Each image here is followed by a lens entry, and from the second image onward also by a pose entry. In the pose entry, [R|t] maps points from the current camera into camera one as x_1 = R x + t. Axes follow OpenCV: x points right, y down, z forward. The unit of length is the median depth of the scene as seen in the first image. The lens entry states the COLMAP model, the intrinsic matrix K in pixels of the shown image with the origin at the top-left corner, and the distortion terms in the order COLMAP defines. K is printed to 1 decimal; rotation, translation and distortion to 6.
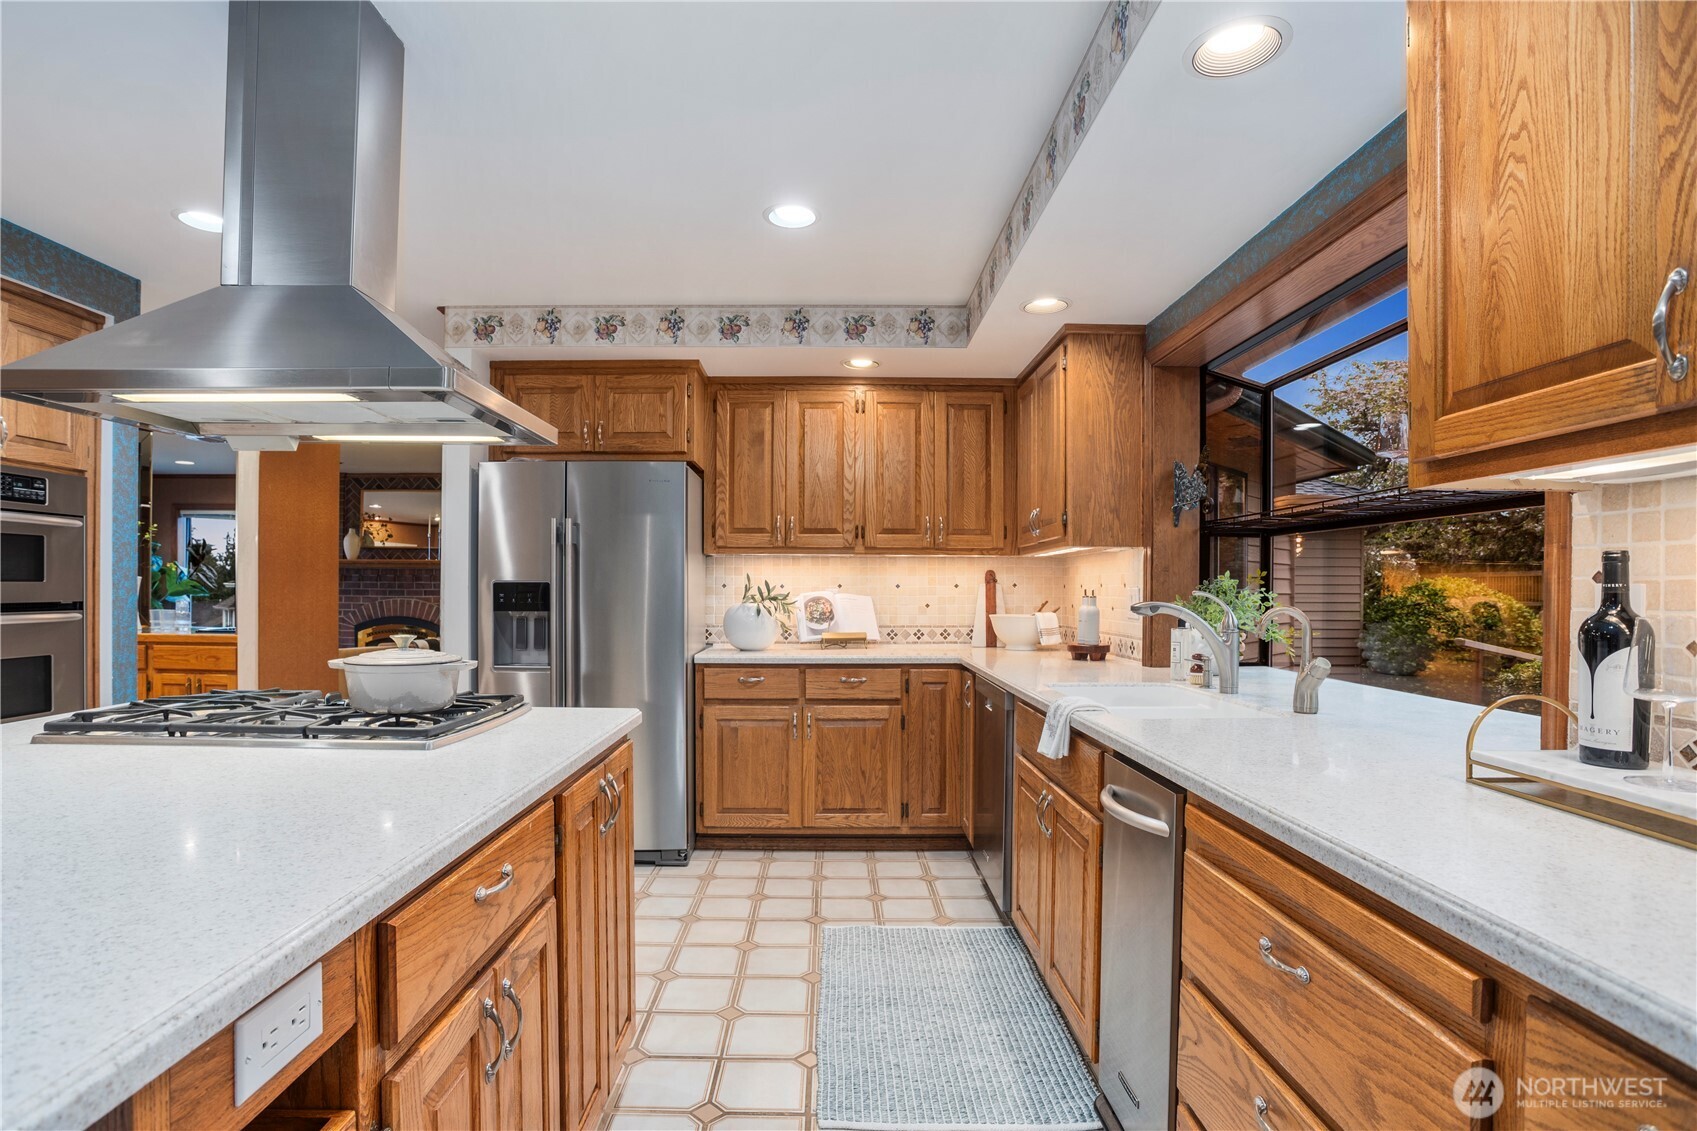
lens RADIAL K [[849.3, 0, 821.7], [0, 849.3, 596.0], [0, 0, 1]] dist [-0.062560, 0.020797]
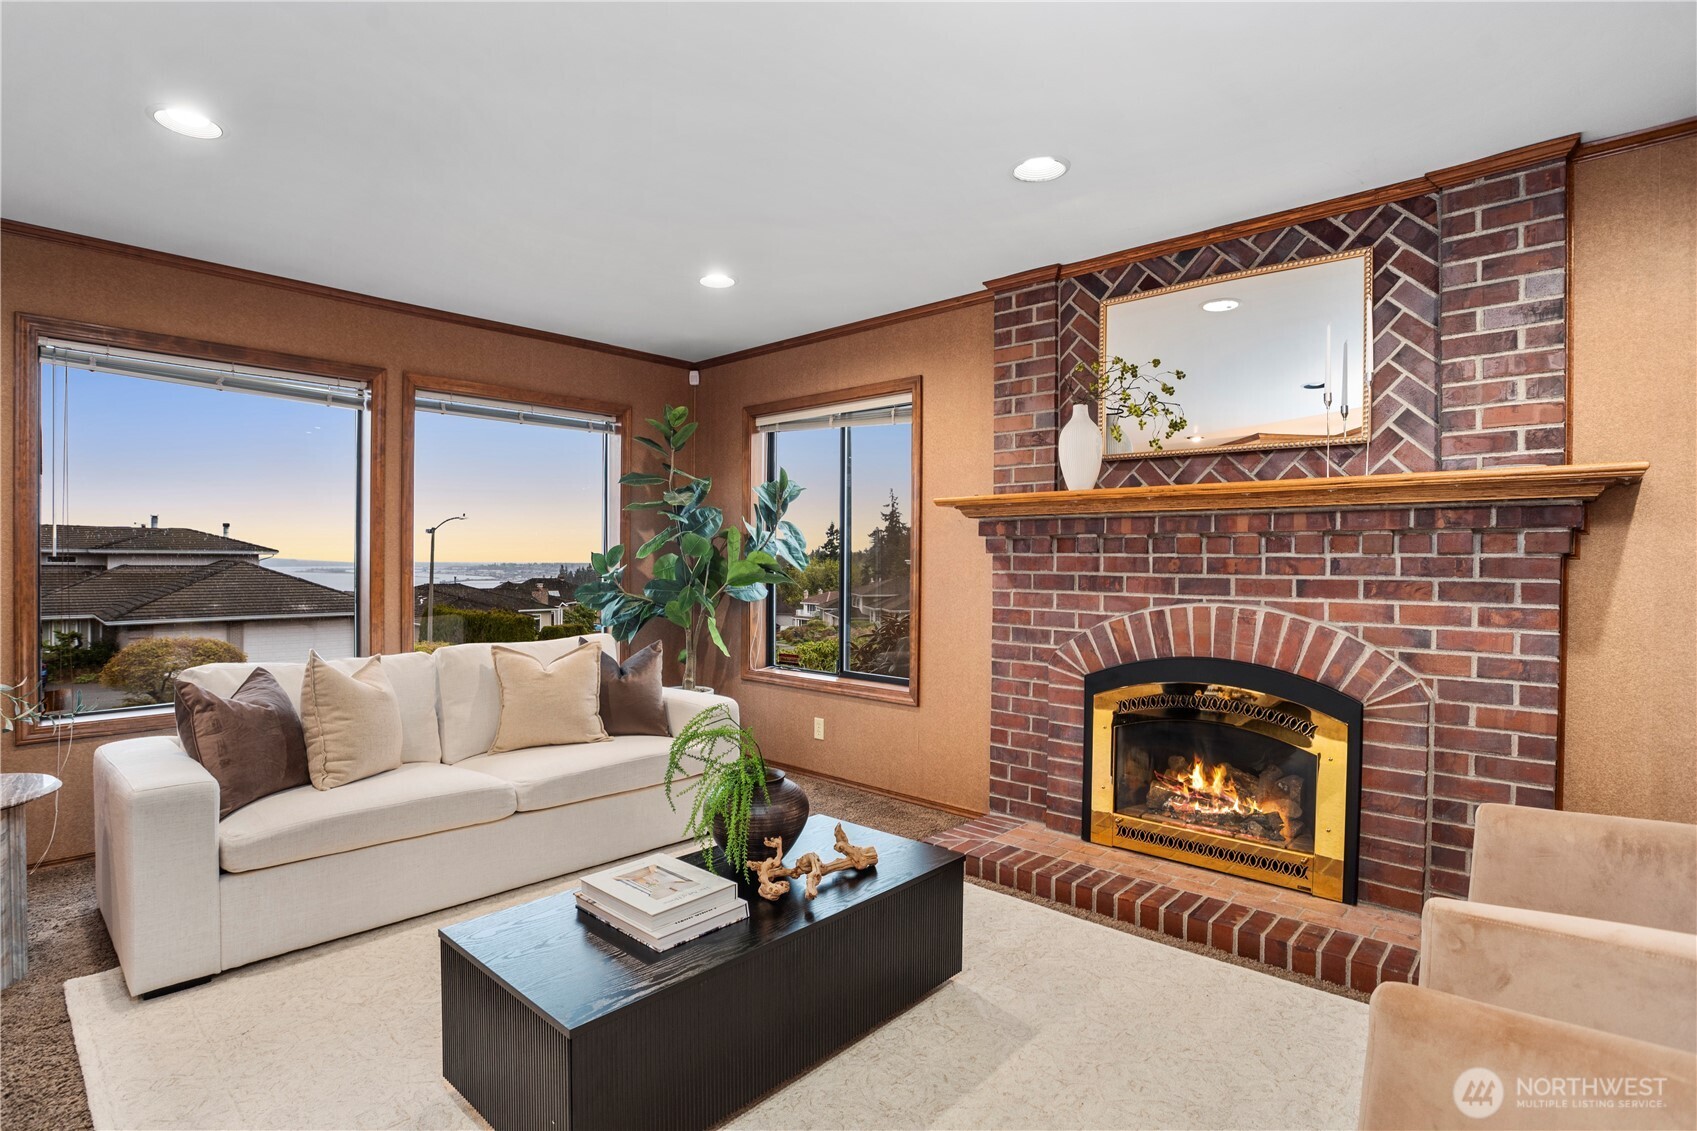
lens RADIAL K [[849.3, 0, 851.0], [0, 849.3, 565.7], [0, 0, 1]] dist [-0.062560, 0.020797]
pose [[0.748626, -0.001069, -0.662991, -0.392472], [-0.007542, 0.999920, -0.010128, -0.007460], [0.662949, 0.012582, 0.748559, 0.658140]]
